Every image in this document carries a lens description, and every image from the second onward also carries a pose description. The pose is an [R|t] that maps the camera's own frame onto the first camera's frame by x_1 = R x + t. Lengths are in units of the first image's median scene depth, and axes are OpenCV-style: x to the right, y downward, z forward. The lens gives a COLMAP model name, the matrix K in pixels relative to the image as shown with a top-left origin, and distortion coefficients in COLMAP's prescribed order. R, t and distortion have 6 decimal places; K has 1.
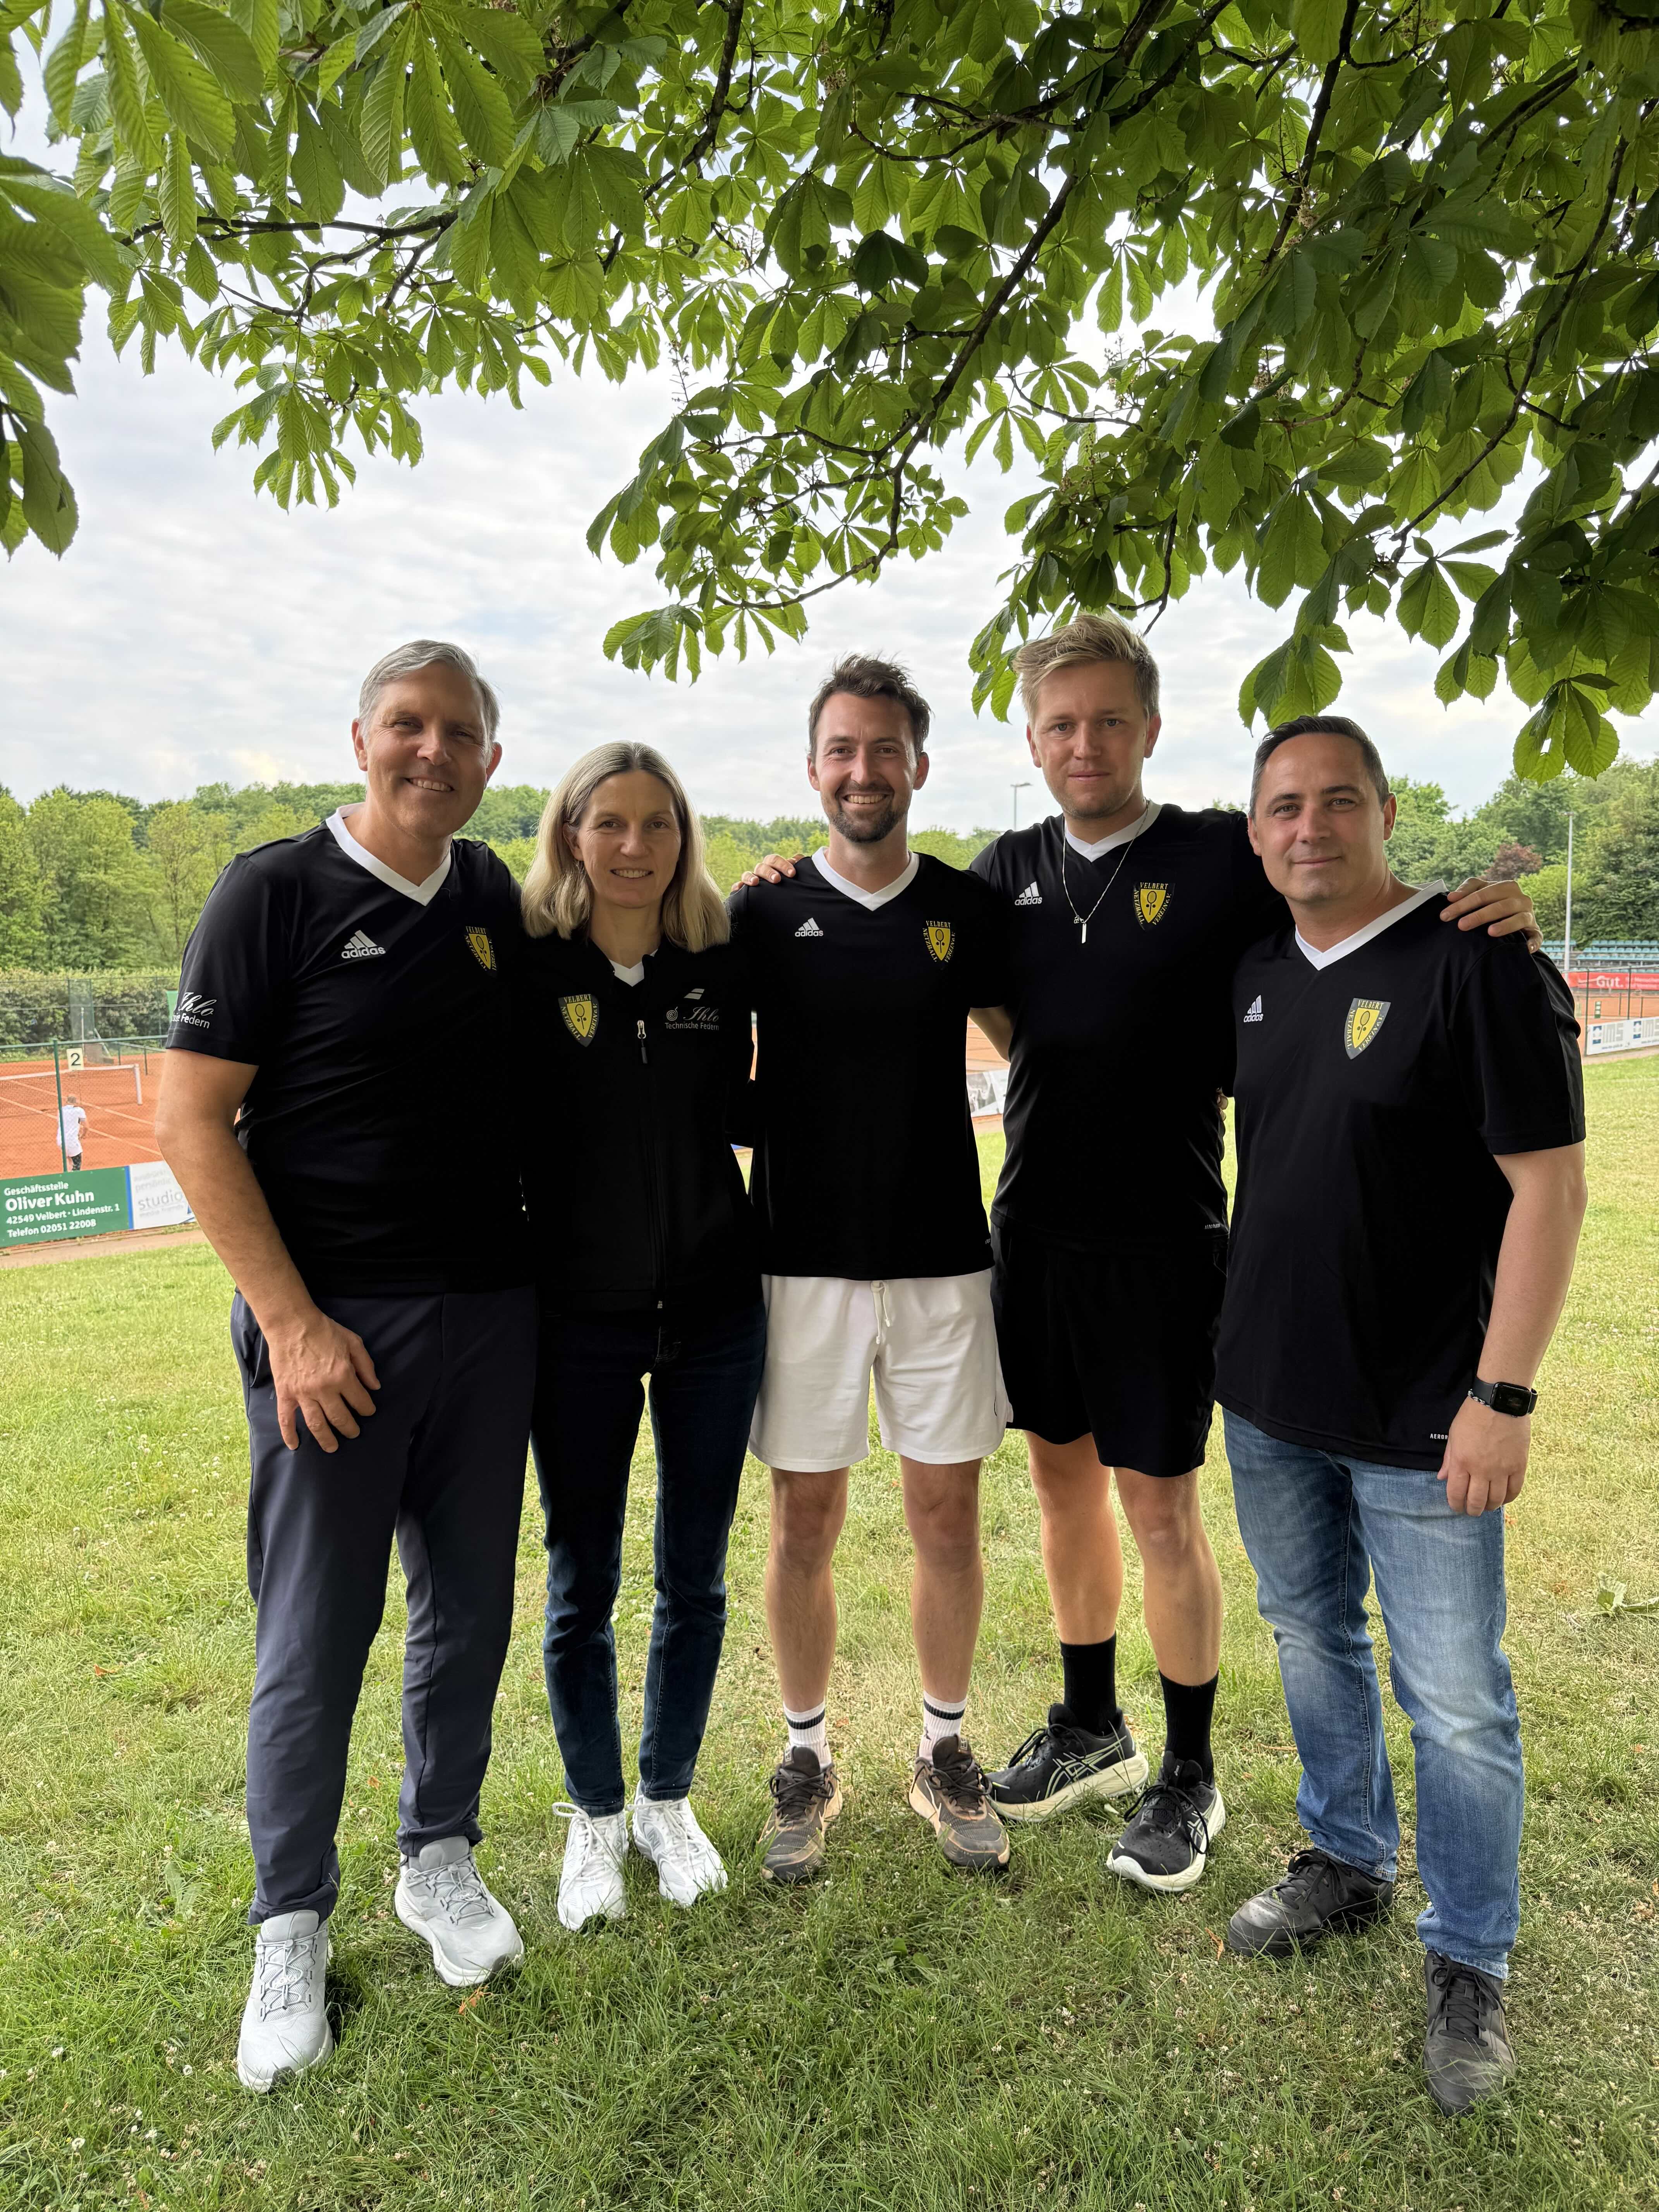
lens RADIAL K [[1573.6, 0, 834.5], [0, 1573.6, 1107.6], [0, 0, 1]] dist [-0.006353, -0.005768]
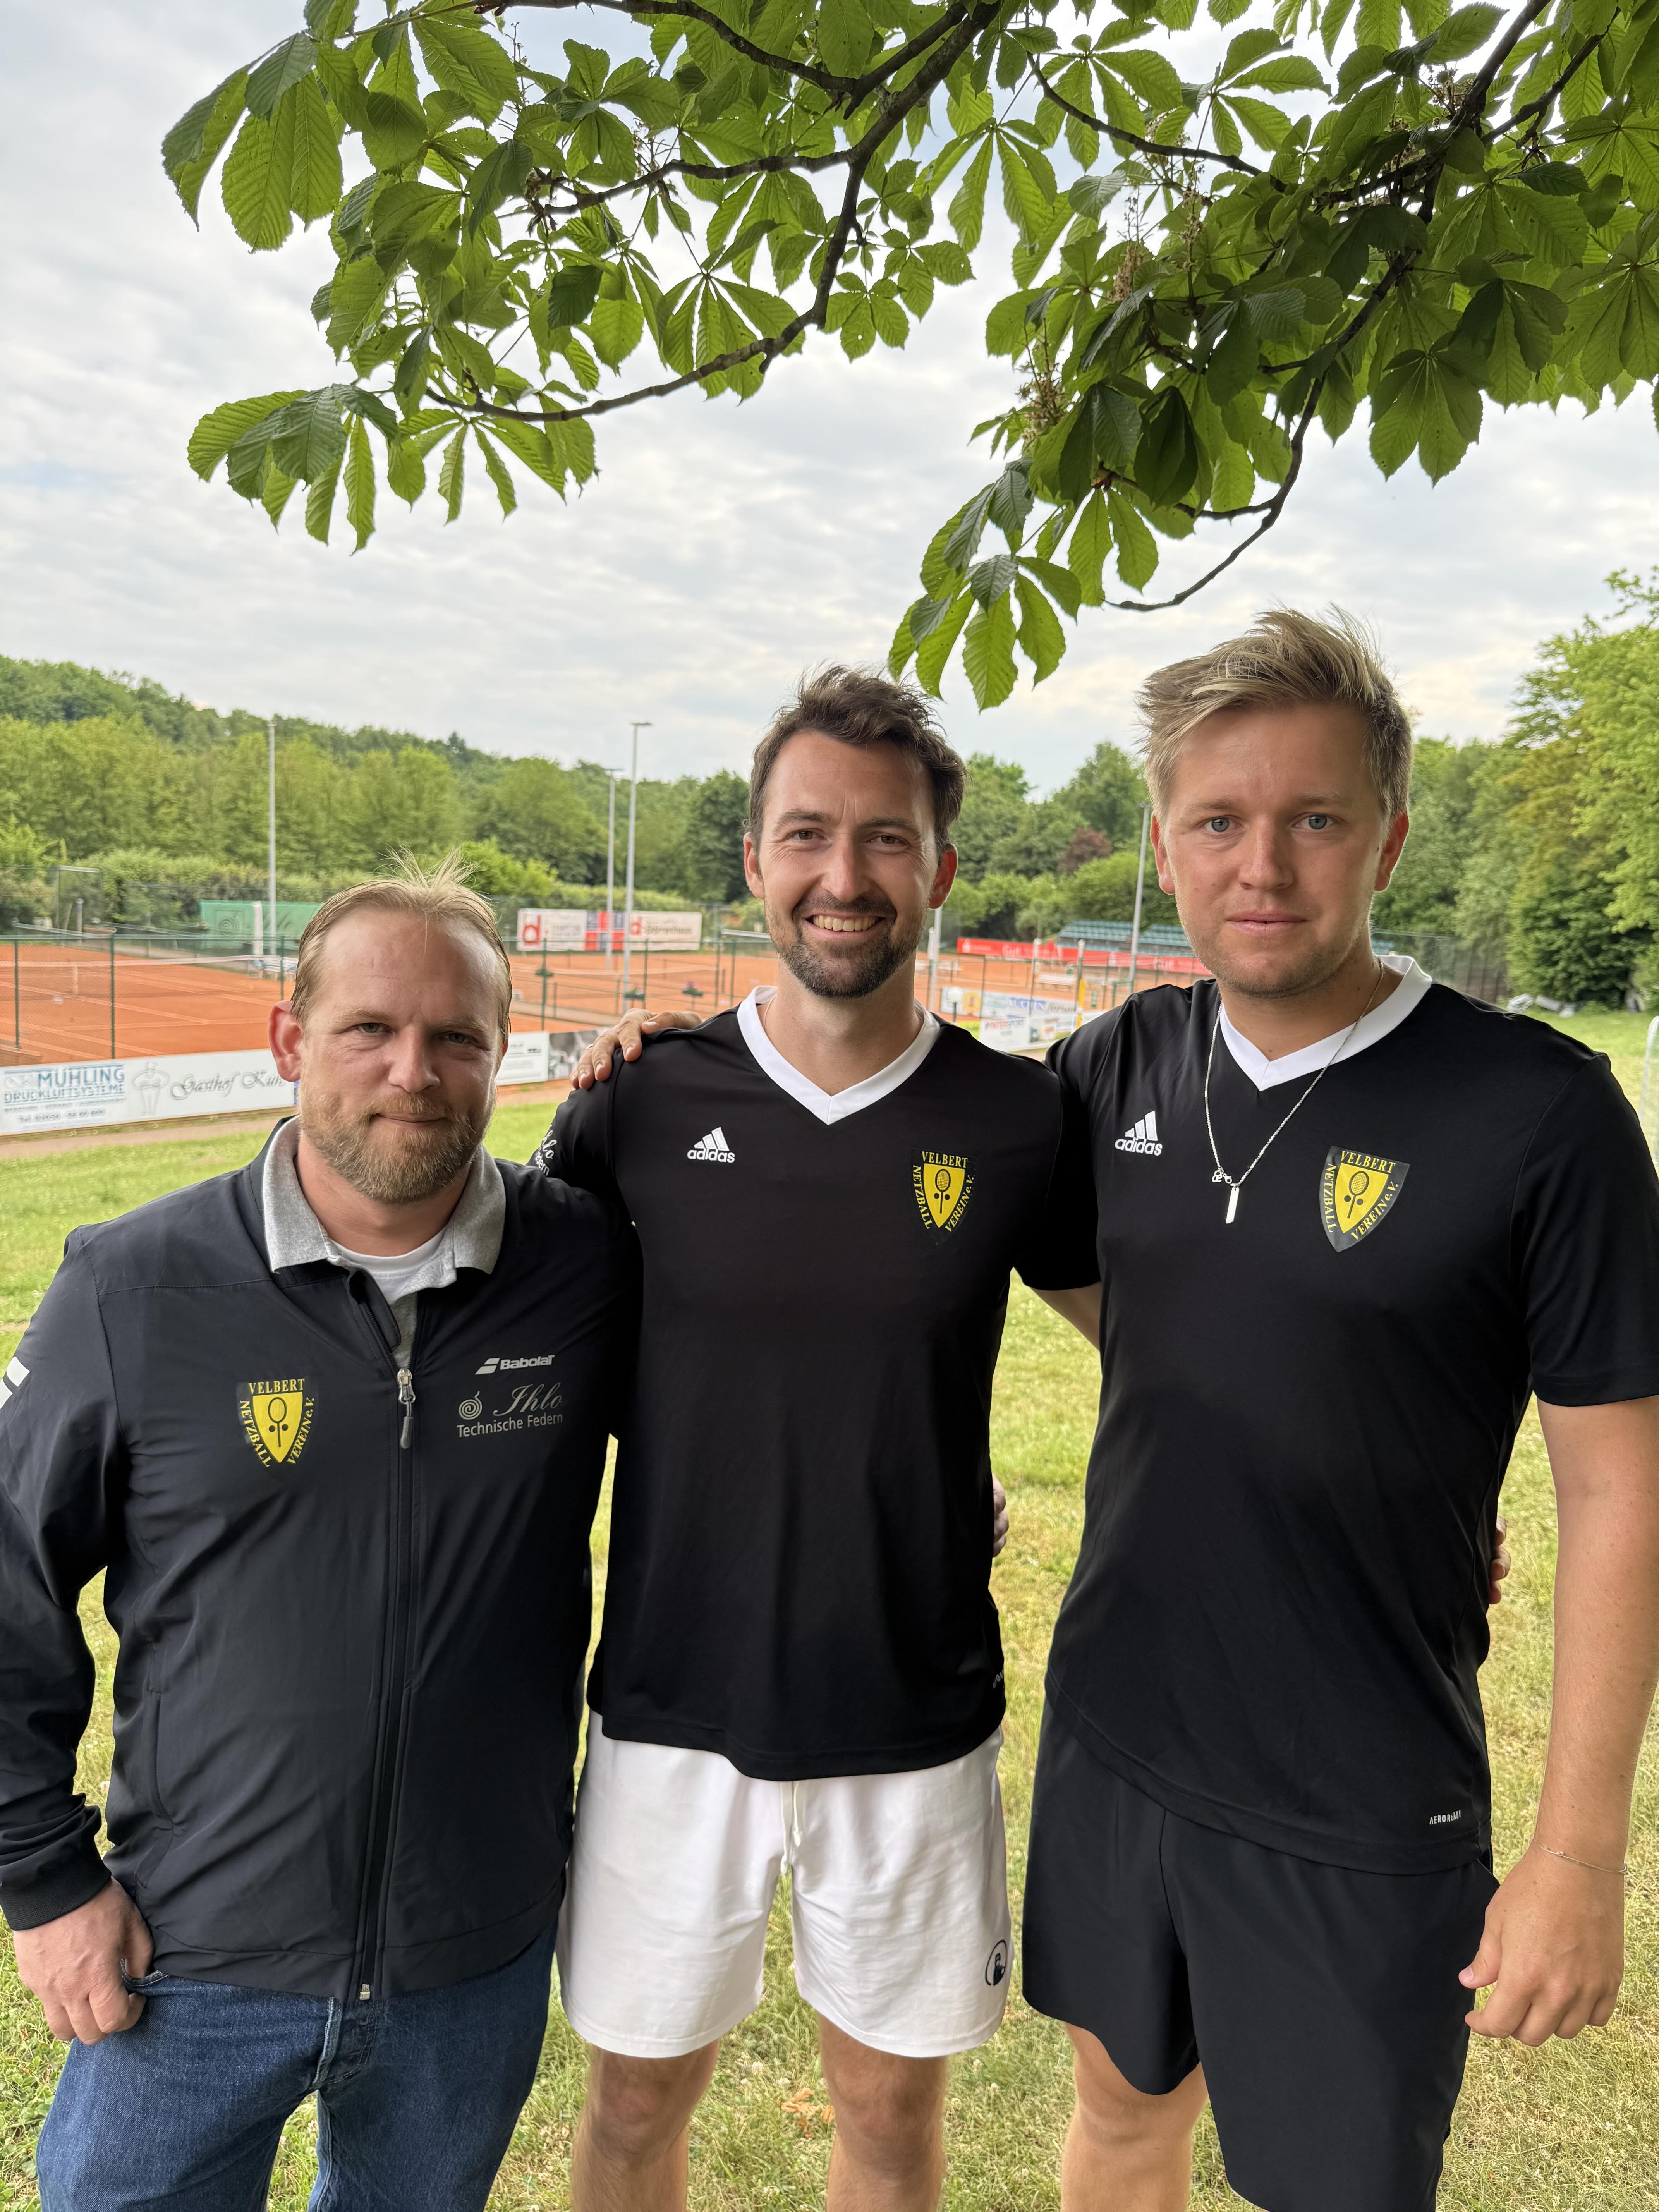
lens RADIAL K [[1573.6, 0, 822.4], [0, 1573.6, 1100.4], [0, 0, 1]] dist [-0.006353, -0.005768]
pose [[0.965247, 0.051354, 0.256245, -0.070837], [-0.060289, 0.997812, 0.027131, -0.112444], [-0.254291, -0.041637, 0.966231, 0.463451]]
